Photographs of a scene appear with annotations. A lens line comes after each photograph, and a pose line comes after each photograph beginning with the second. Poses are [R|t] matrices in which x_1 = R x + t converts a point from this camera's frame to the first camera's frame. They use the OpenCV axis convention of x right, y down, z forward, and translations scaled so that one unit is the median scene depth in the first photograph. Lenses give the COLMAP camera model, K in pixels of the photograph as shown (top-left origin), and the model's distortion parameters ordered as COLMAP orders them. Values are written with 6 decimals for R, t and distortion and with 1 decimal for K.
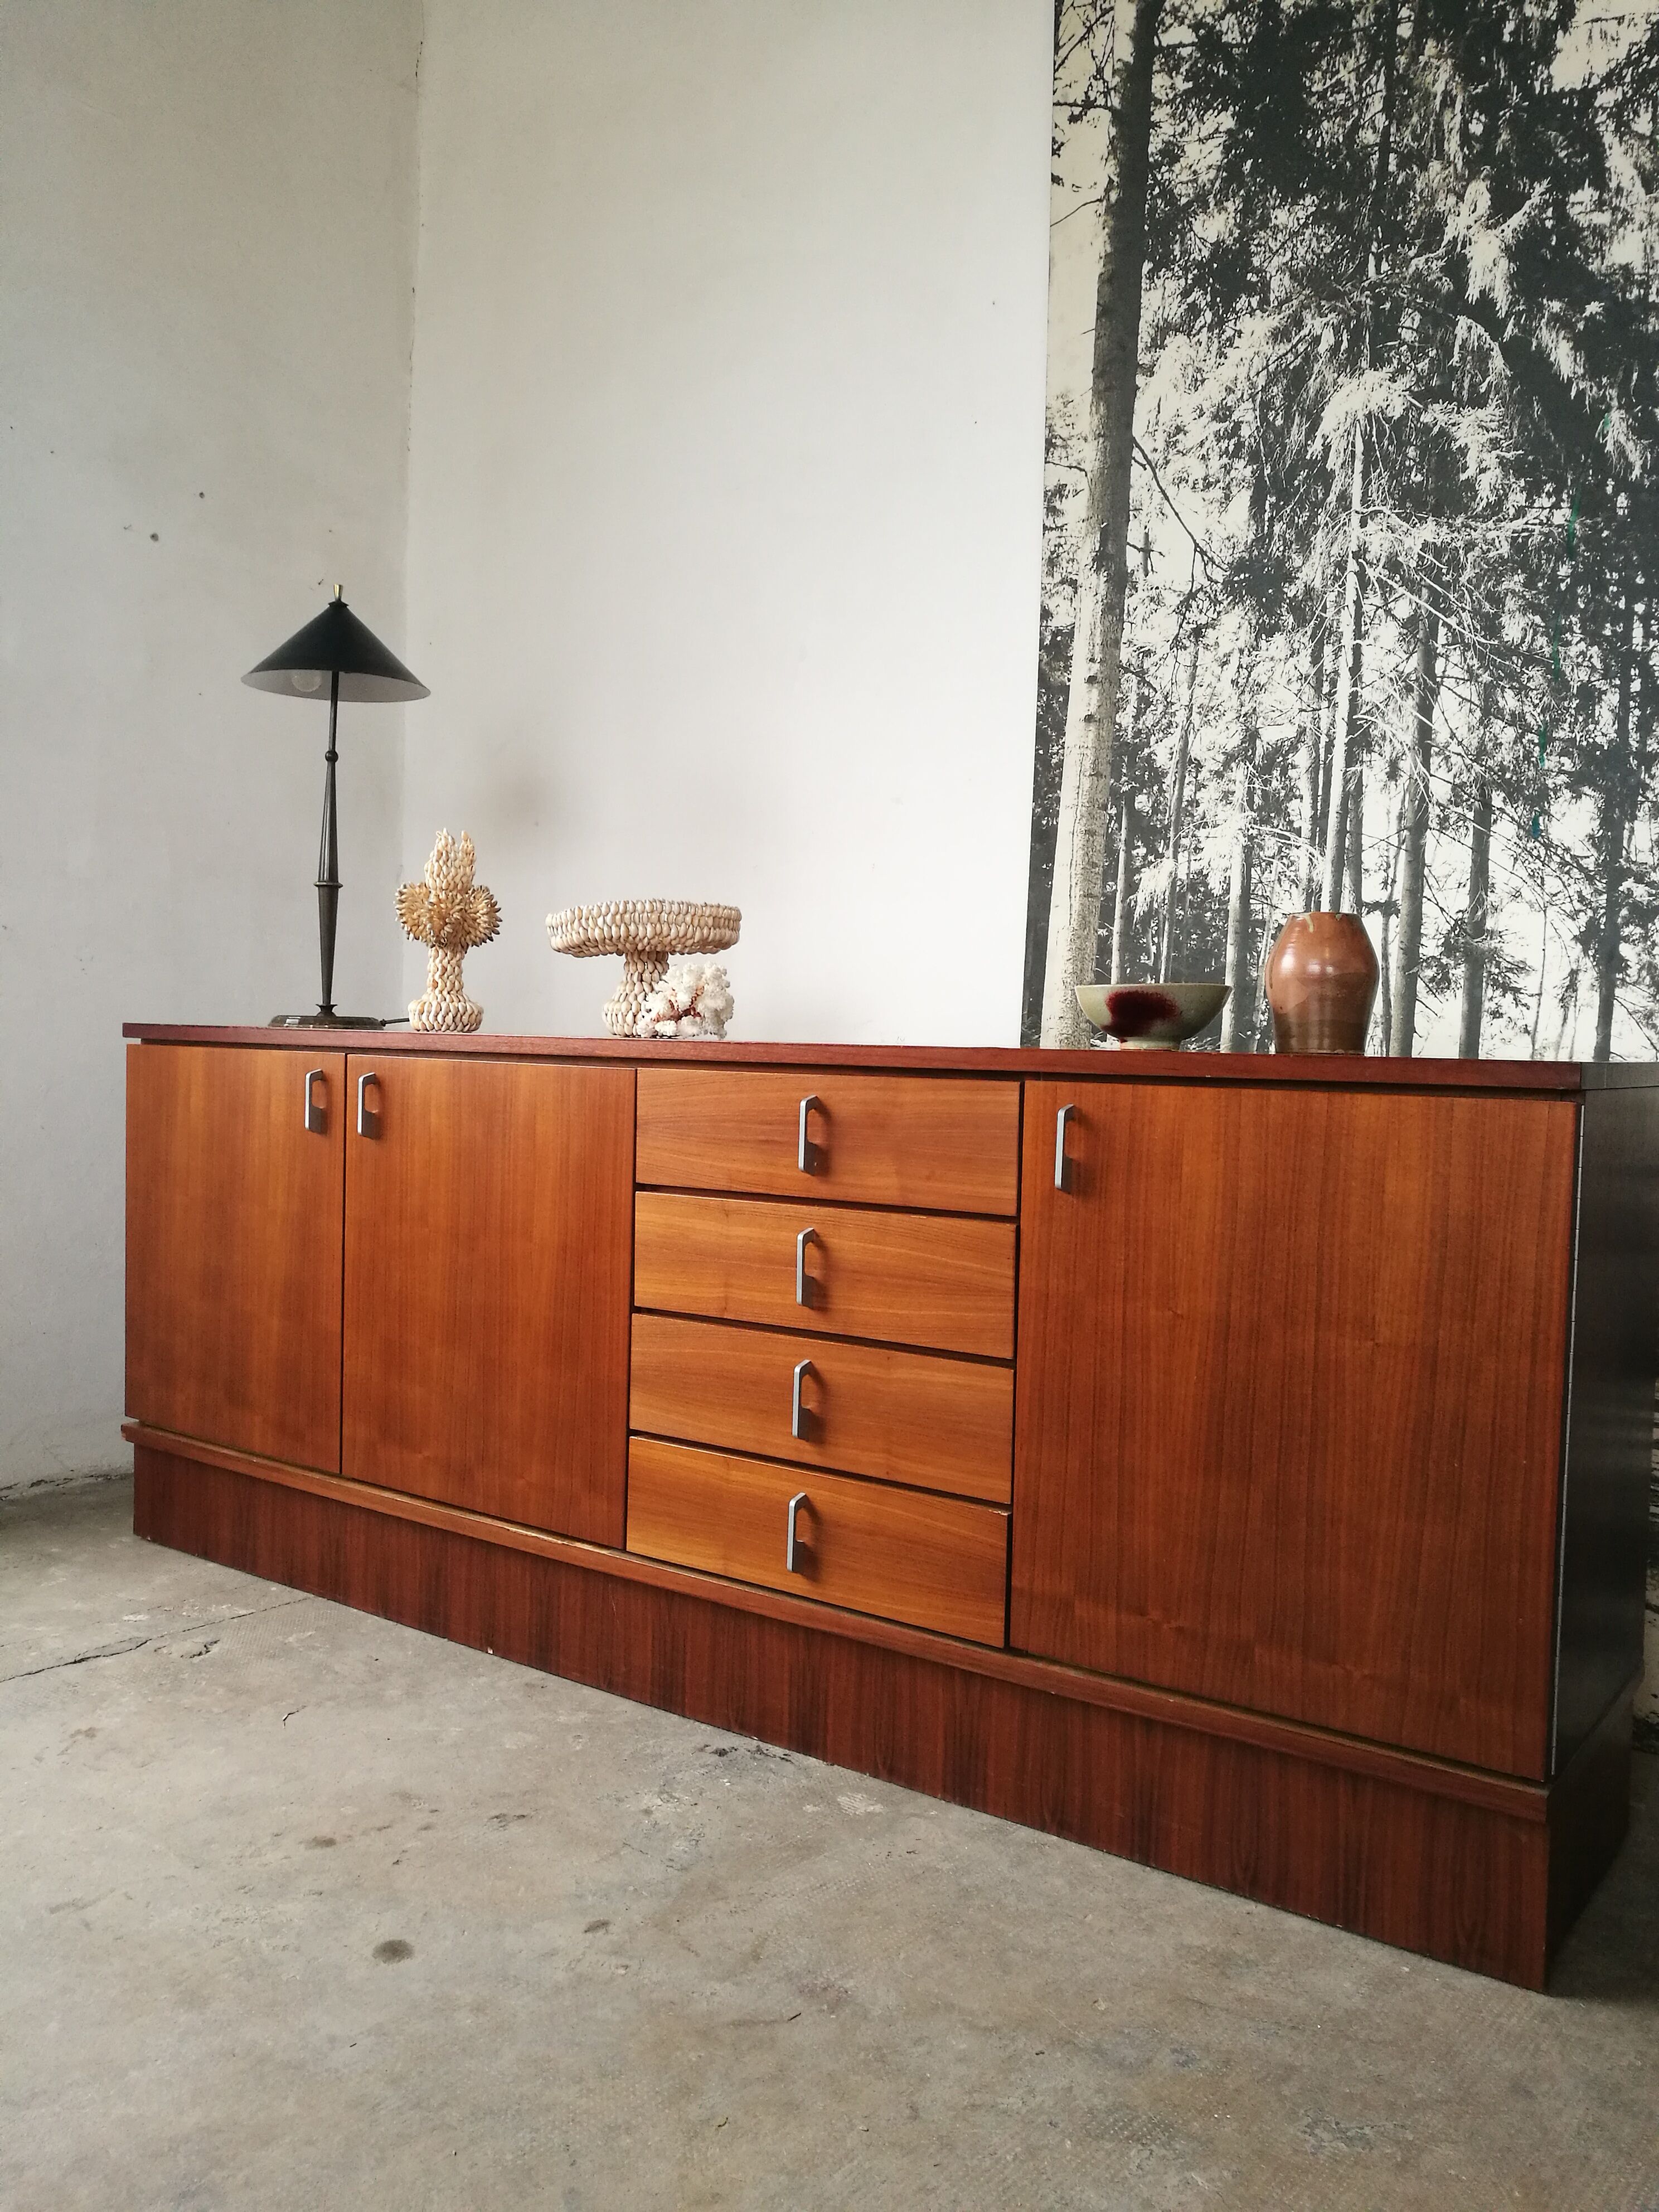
lens RADIAL K [[1778.5, 0, 807.9], [0, 1778.5, 1100.9], [0, 0, 1]] dist [-0.029436, 0.055499]
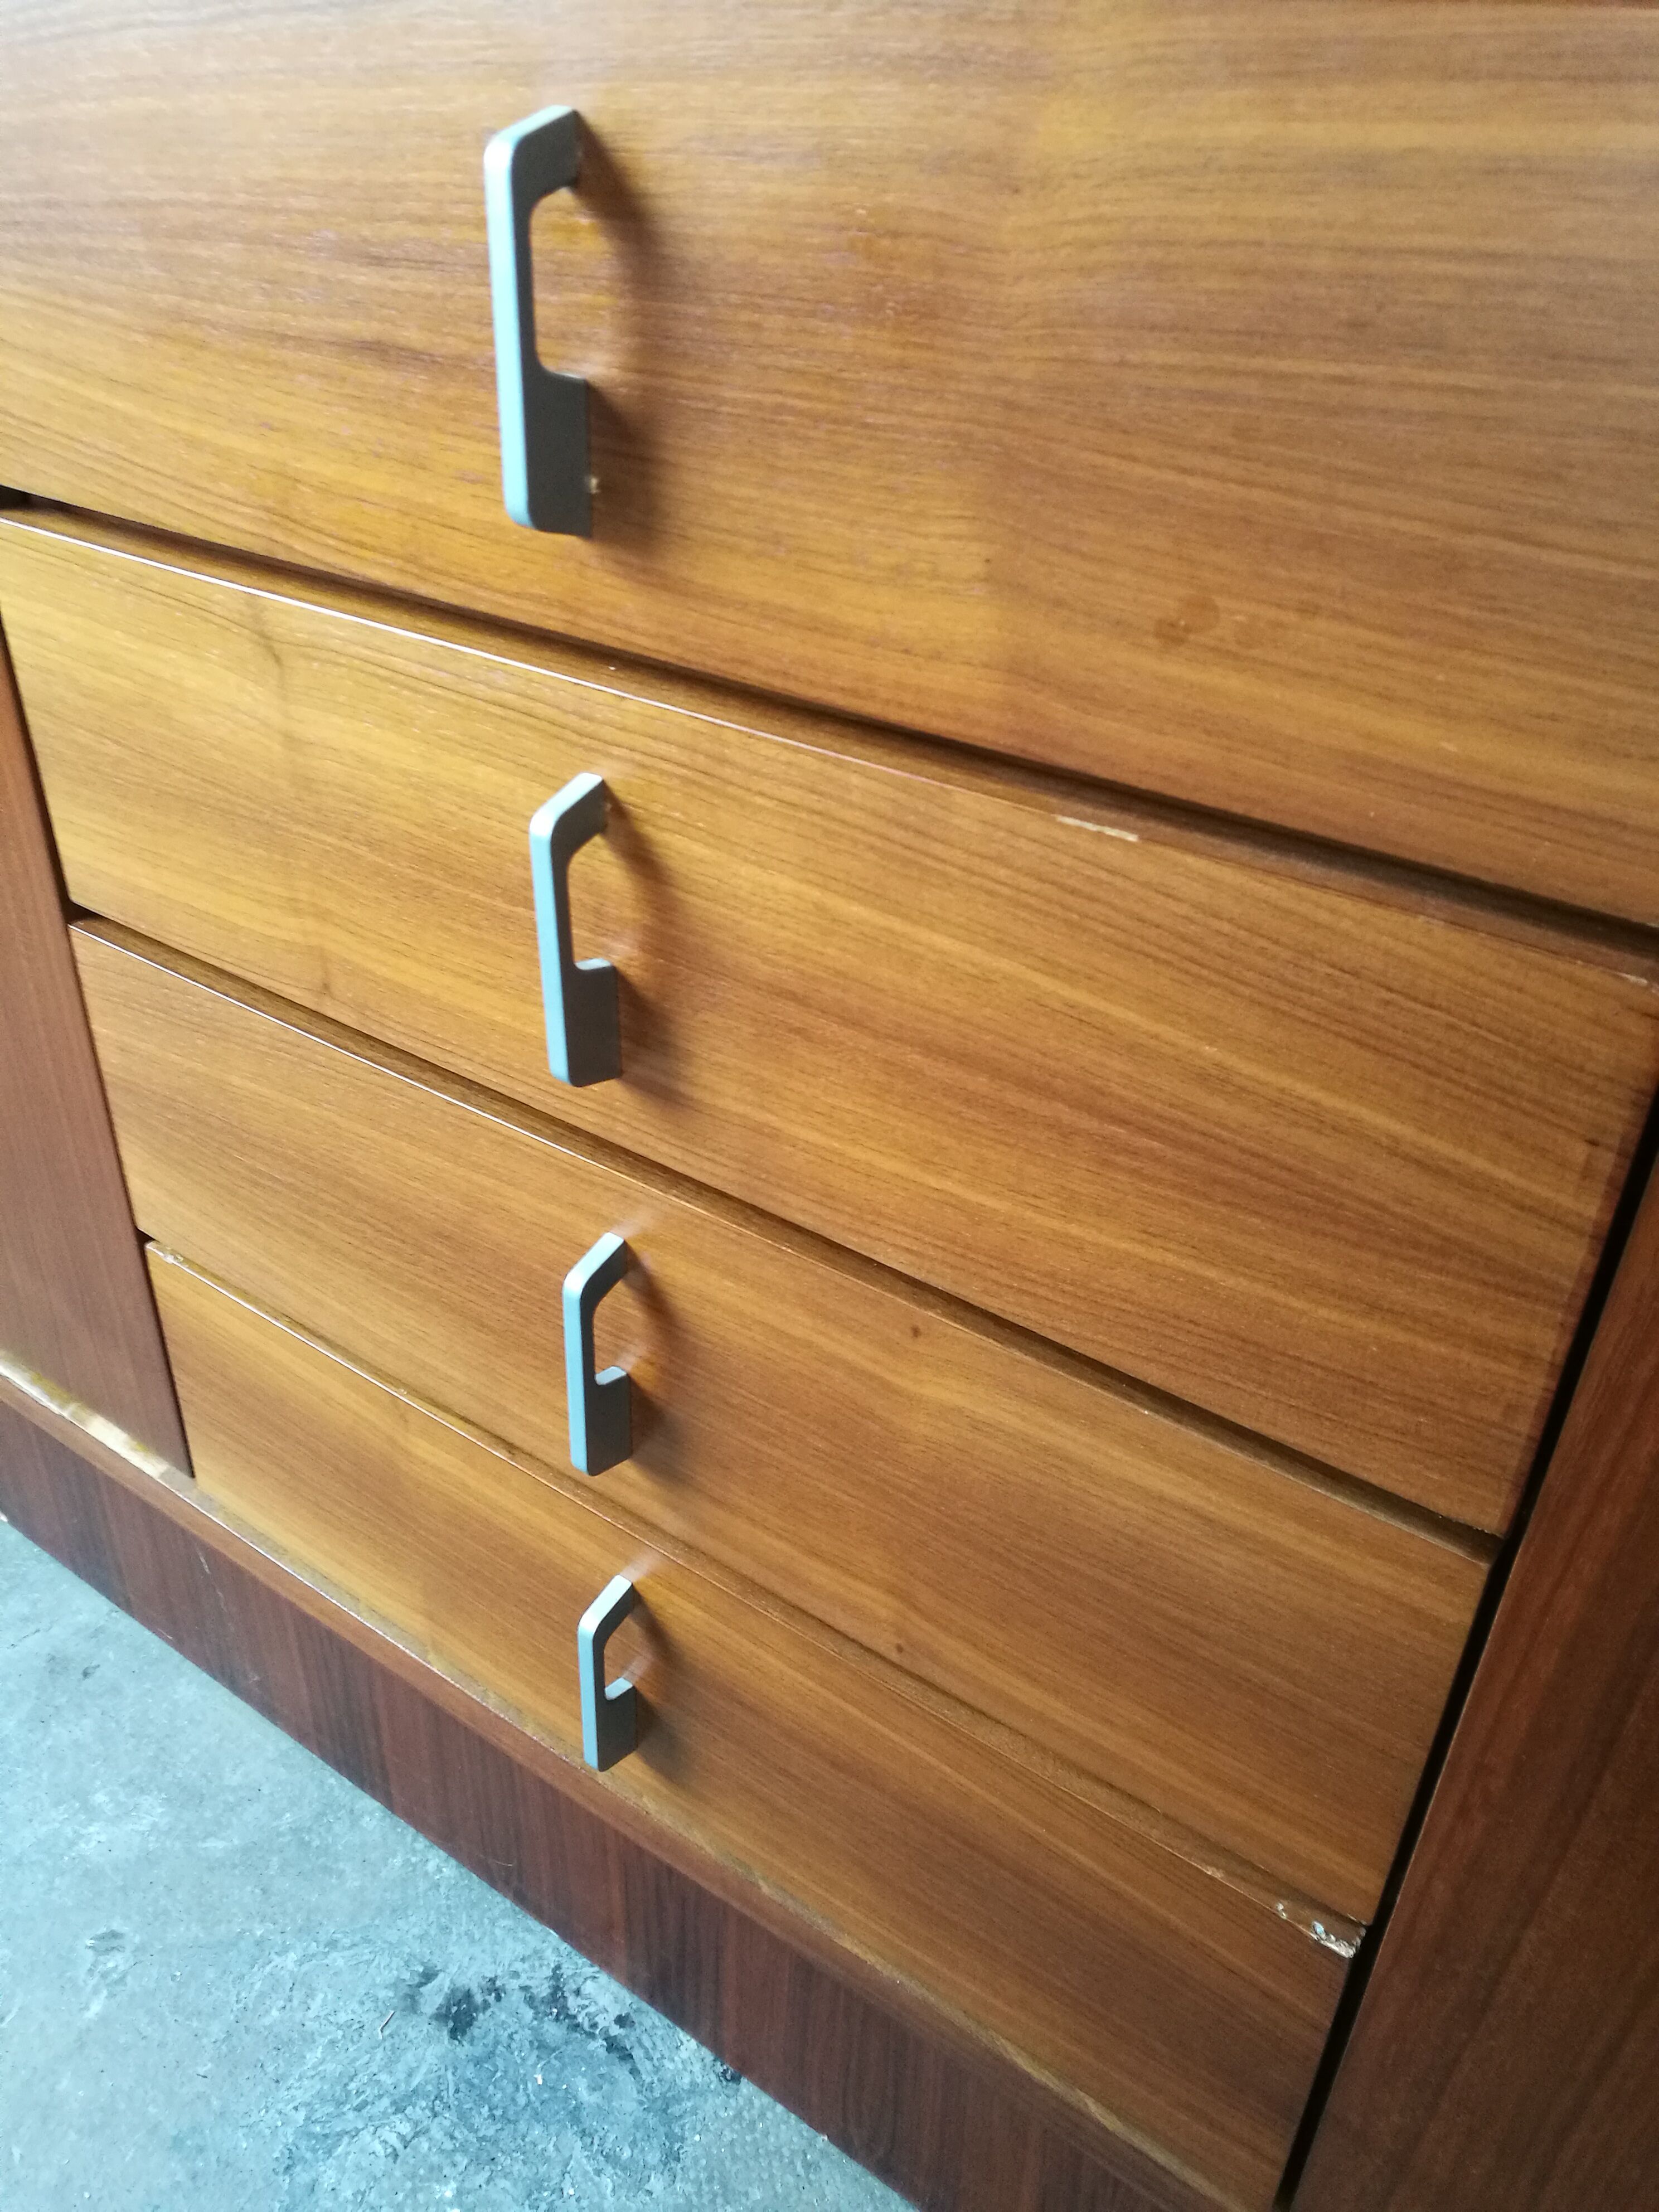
lens RADIAL K [[1778.5, 0, 812.9], [0, 1778.5, 1116.6], [0, 0, 1]] dist [-0.029436, 0.055499]
pose [[0.999977, -0.002356, 0.006326, 0.024848], [-0.001203, 0.859915, 0.510435, -0.006202], [-0.006642, -0.510431, 0.859893, 0.676433]]
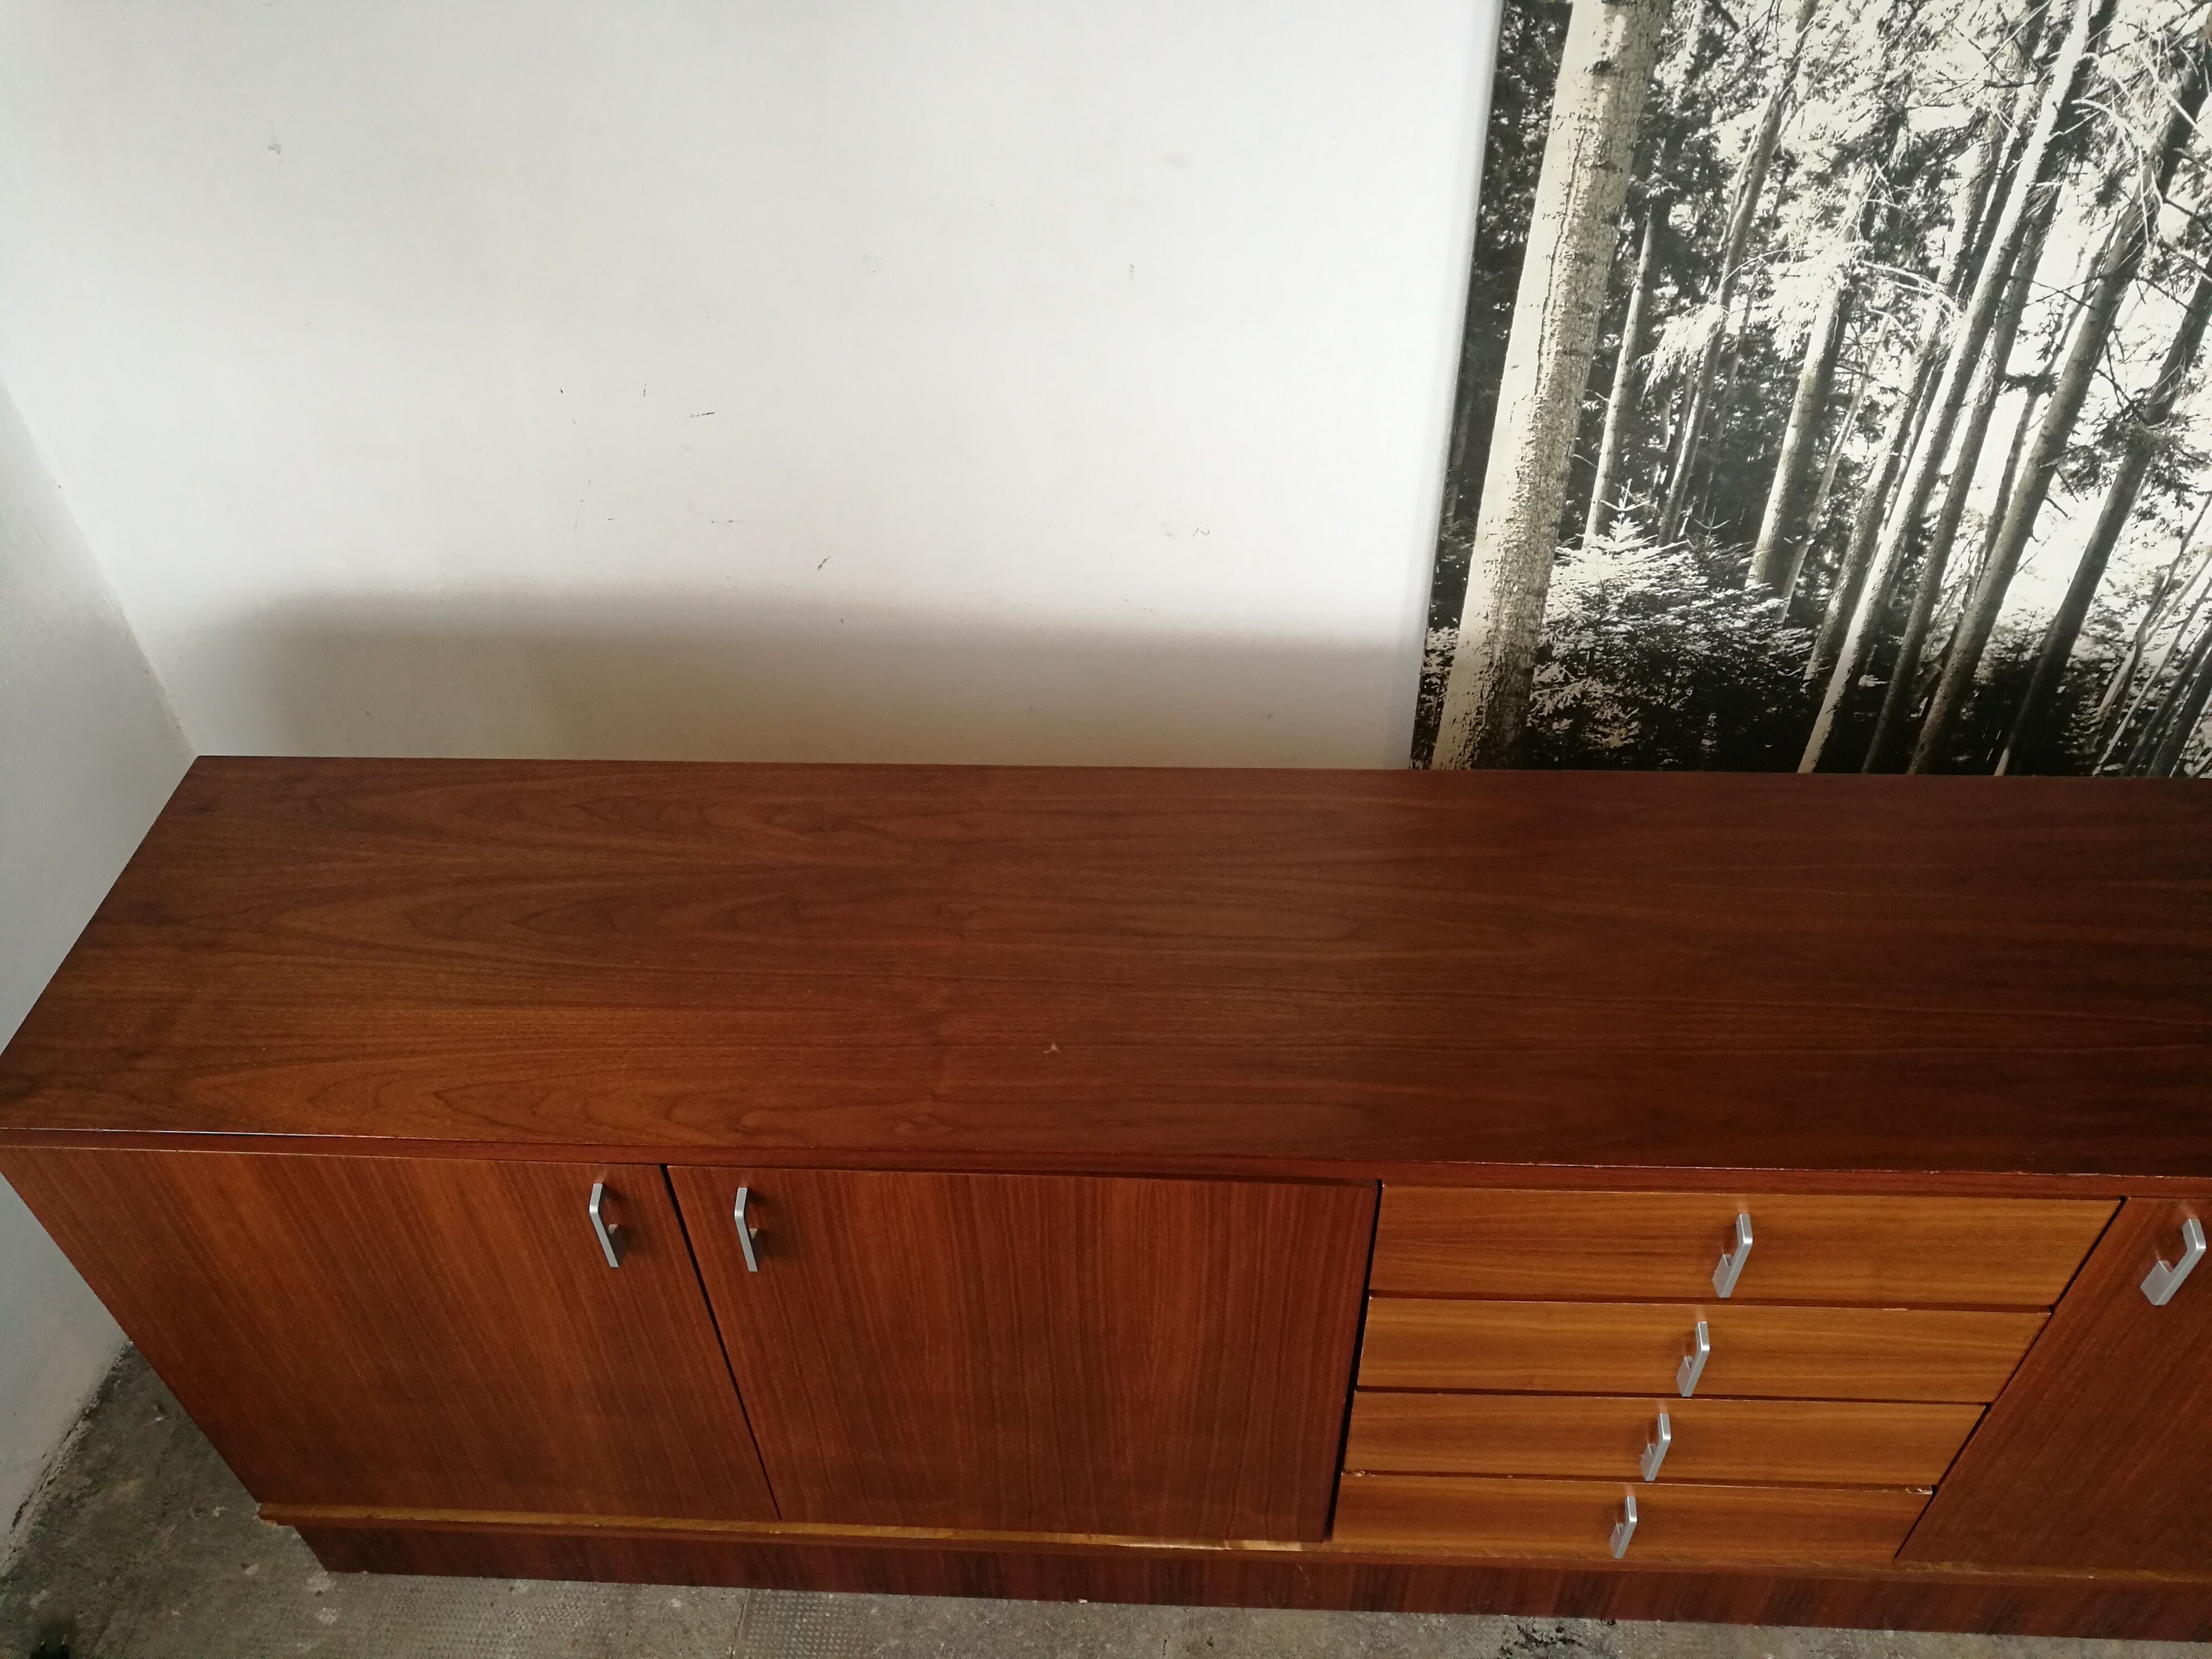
lens RADIAL K [[1778.5, 0, 1122.6], [0, 1778.5, 849.0], [0, 0, 1]] dist [-0.029436, 0.055499]
pose [[0.829969, -0.413680, 0.374192, -0.329626], [0.061145, 0.734253, 0.676116, -0.489449], [-0.554448, -0.538276, 0.634702, 0.676758]]
